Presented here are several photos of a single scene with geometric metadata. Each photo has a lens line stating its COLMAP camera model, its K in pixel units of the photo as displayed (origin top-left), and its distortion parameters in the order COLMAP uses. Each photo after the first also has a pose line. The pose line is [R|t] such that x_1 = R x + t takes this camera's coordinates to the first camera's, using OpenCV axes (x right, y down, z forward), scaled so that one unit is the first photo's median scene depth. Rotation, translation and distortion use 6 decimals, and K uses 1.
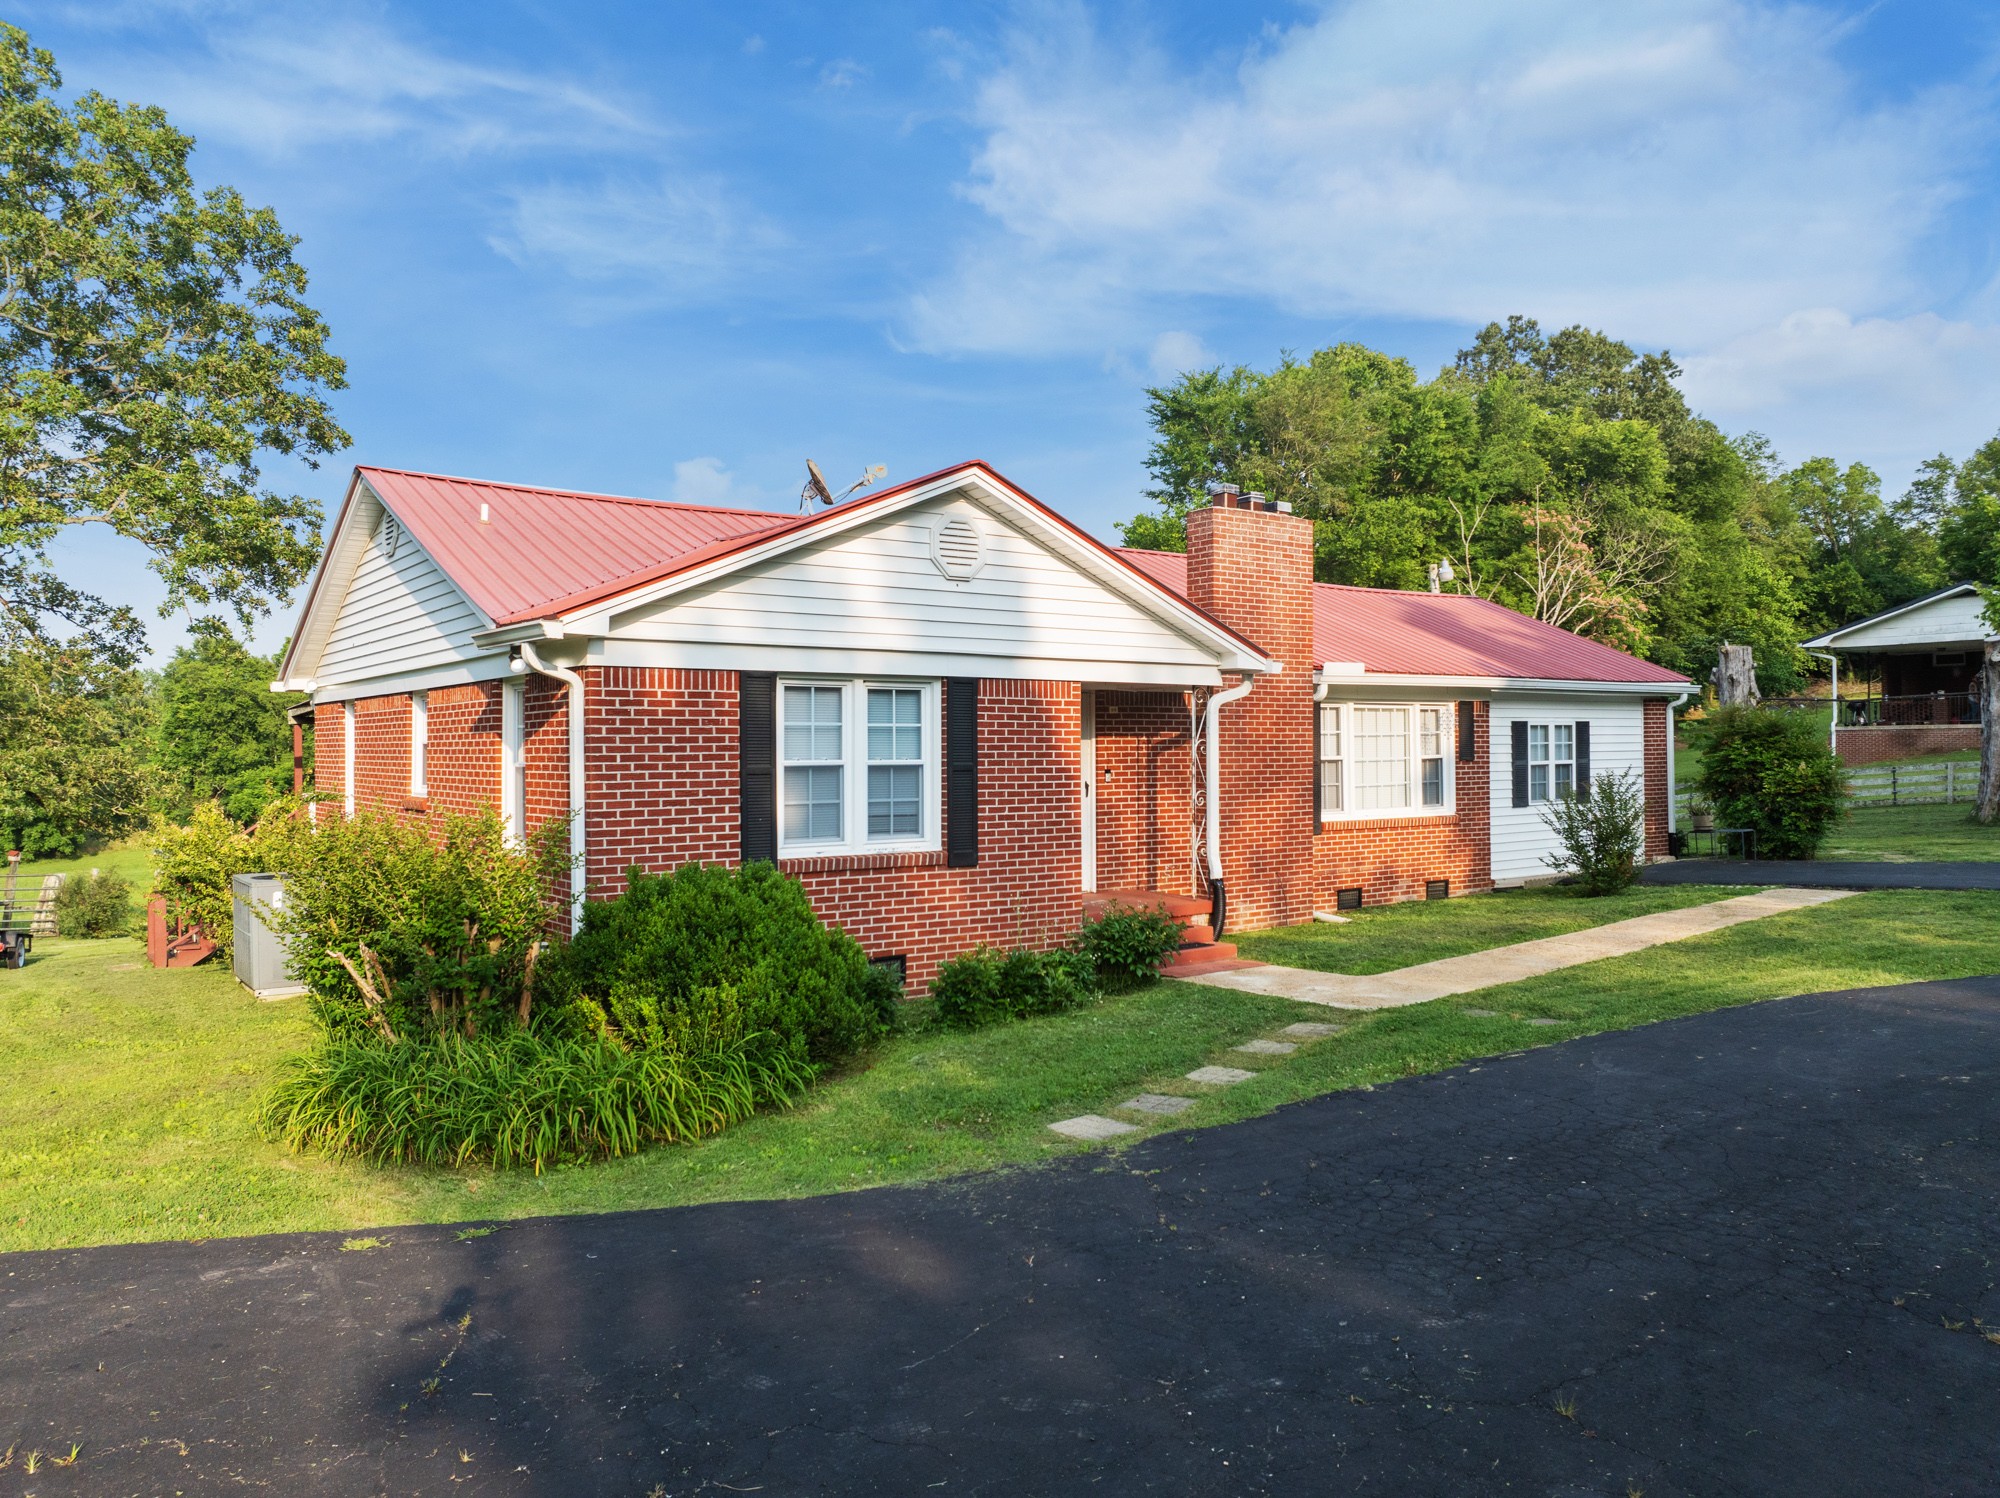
lens RADIAL K [[1416.7, 0, 999.9], [0, 1416.7, 739.7], [0, 0, 1]] dist [-0.029058, -0.010119]
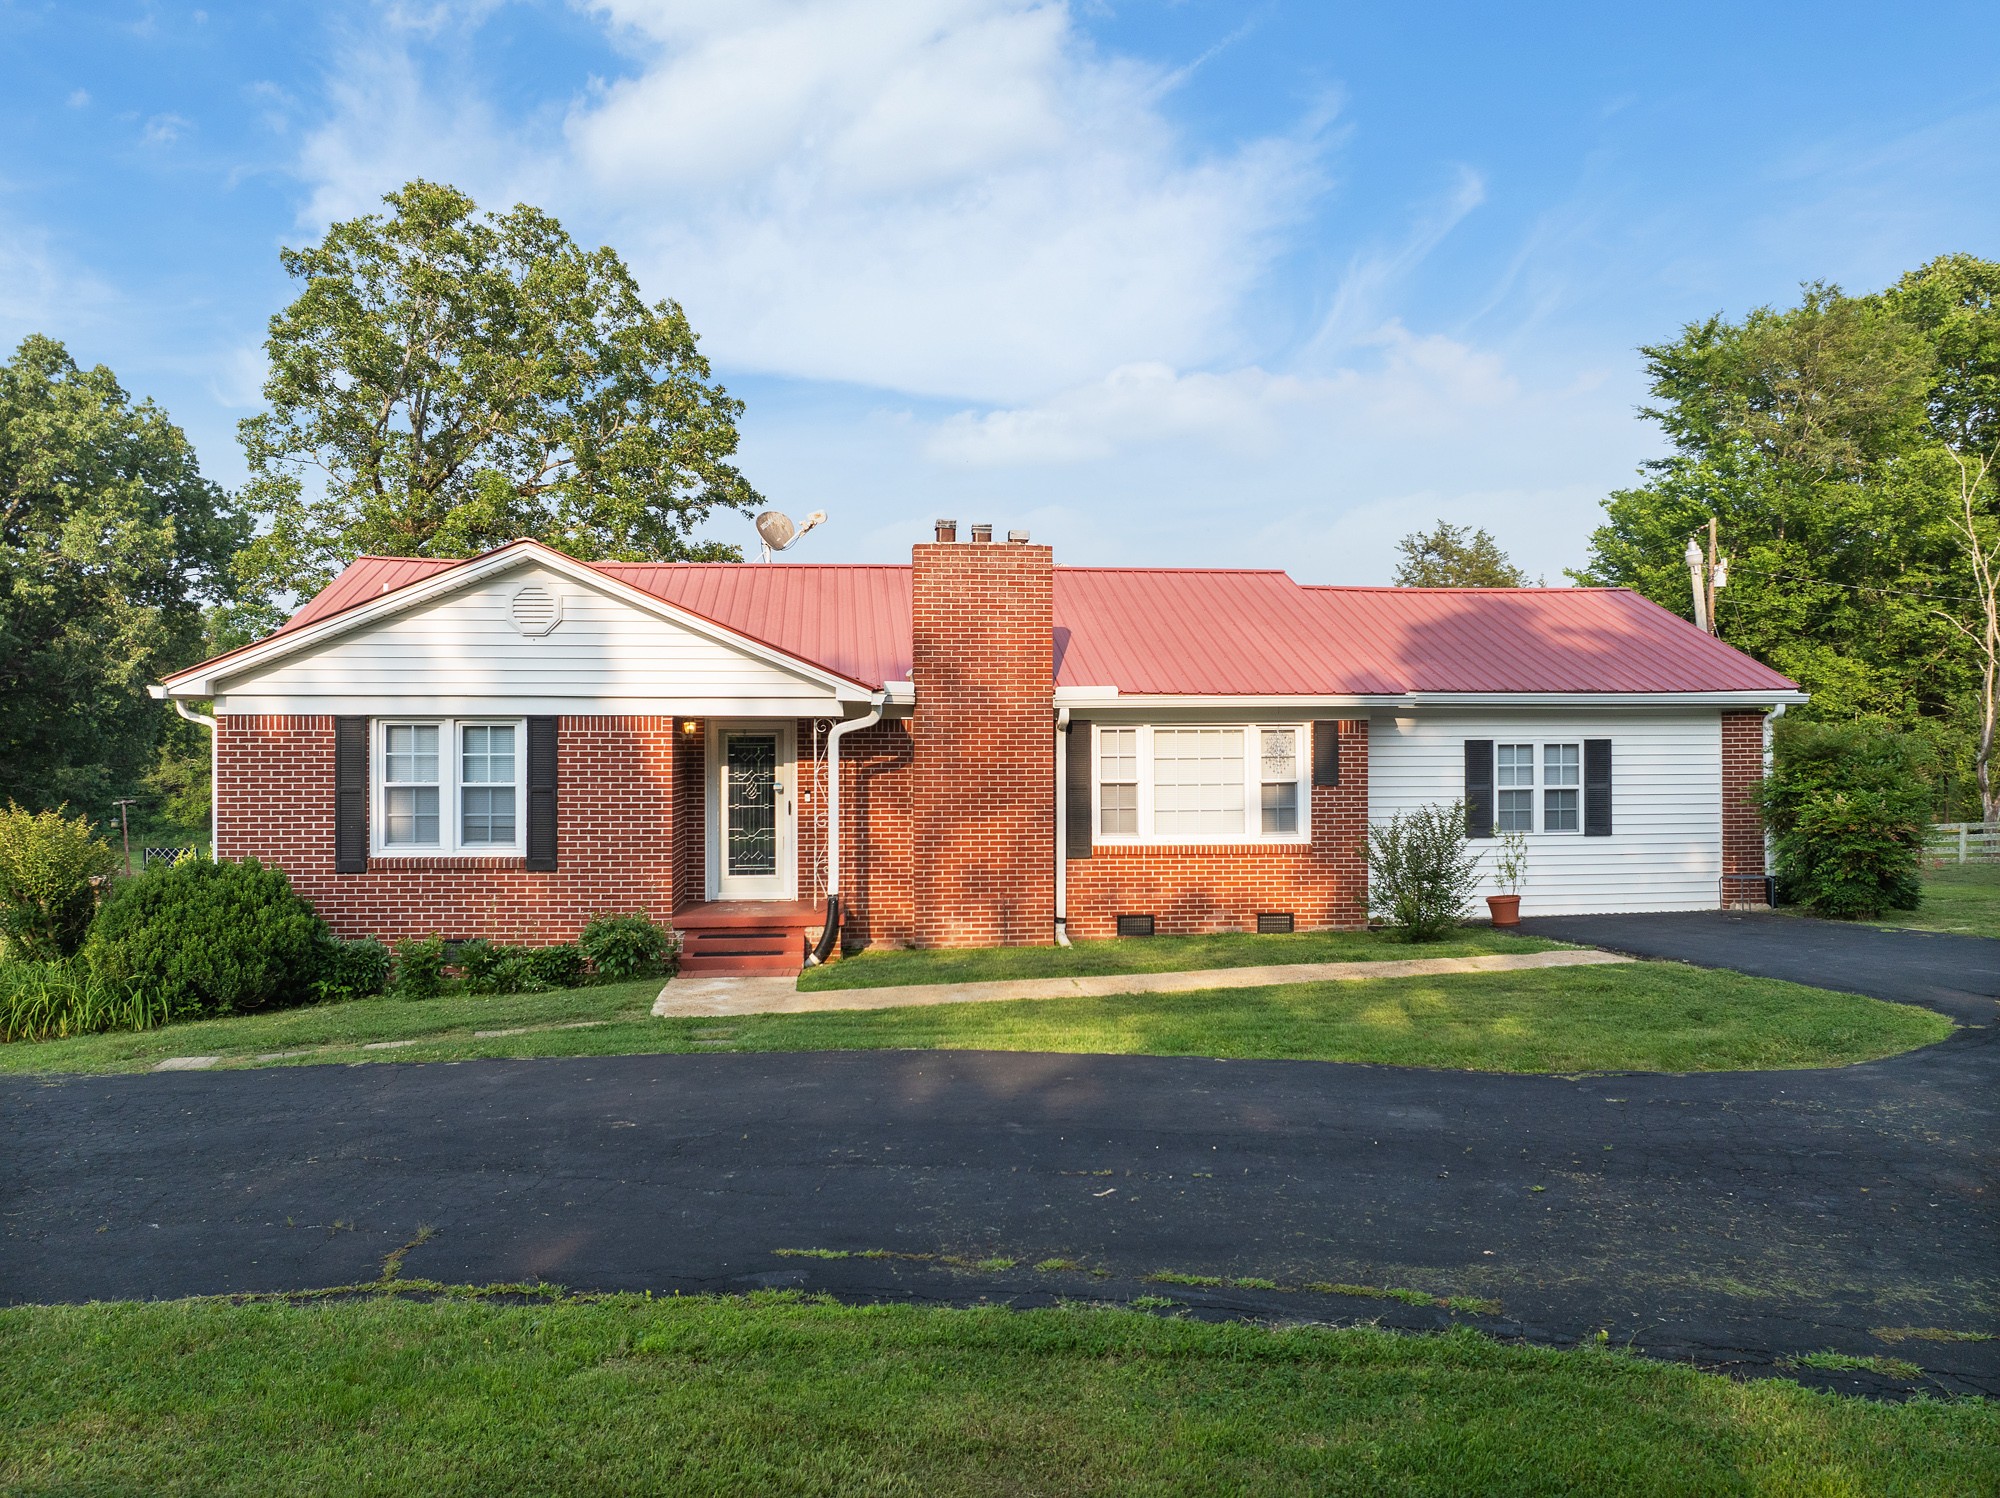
lens RADIAL K [[1416.7, 0, 999.1], [0, 1416.7, 746.4], [0, 0, 1]] dist [-0.029058, -0.010119]
pose [[0.868898, 0.006813, -0.494944, 0.682017], [-0.001287, 0.999933, 0.011506, -0.023757], [0.494989, -0.009360, 0.868849, 0.105539]]
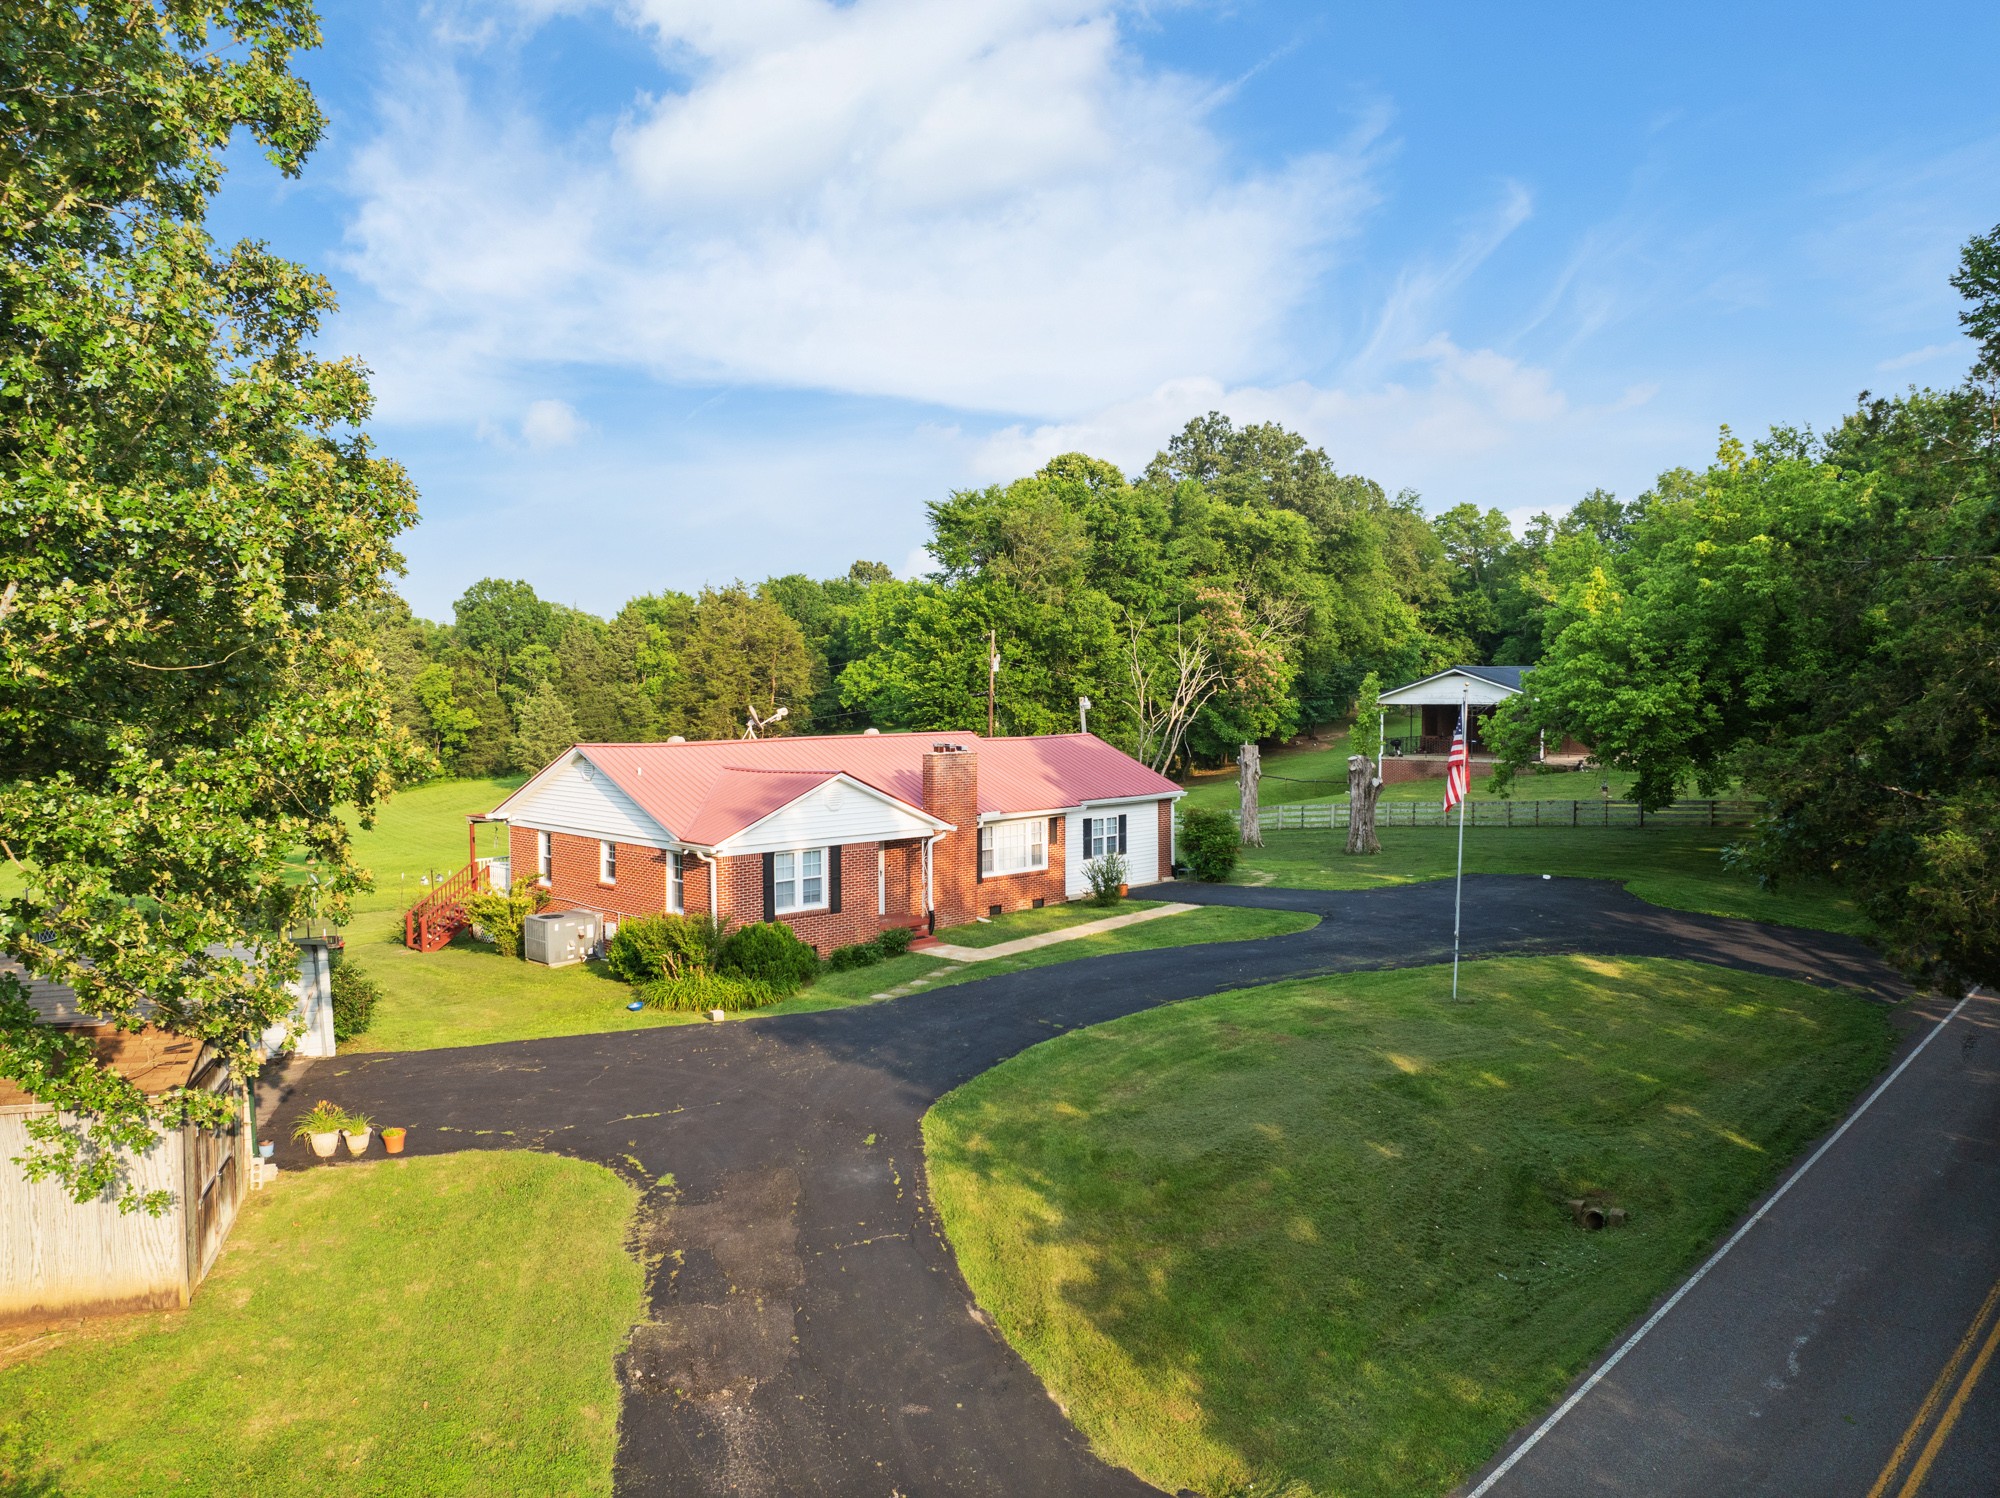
lens RADIAL K [[1416.7, 0, 998.2], [0, 1416.7, 749.2], [0, 0, 1]] dist [-0.029058, -0.010119]
pose [[0.989736, -0.003940, 0.142855, -0.079737], [-0.003320, 0.998716, 0.050549, -0.278165], [-0.142871, -0.050505, 0.988452, -1.325887]]
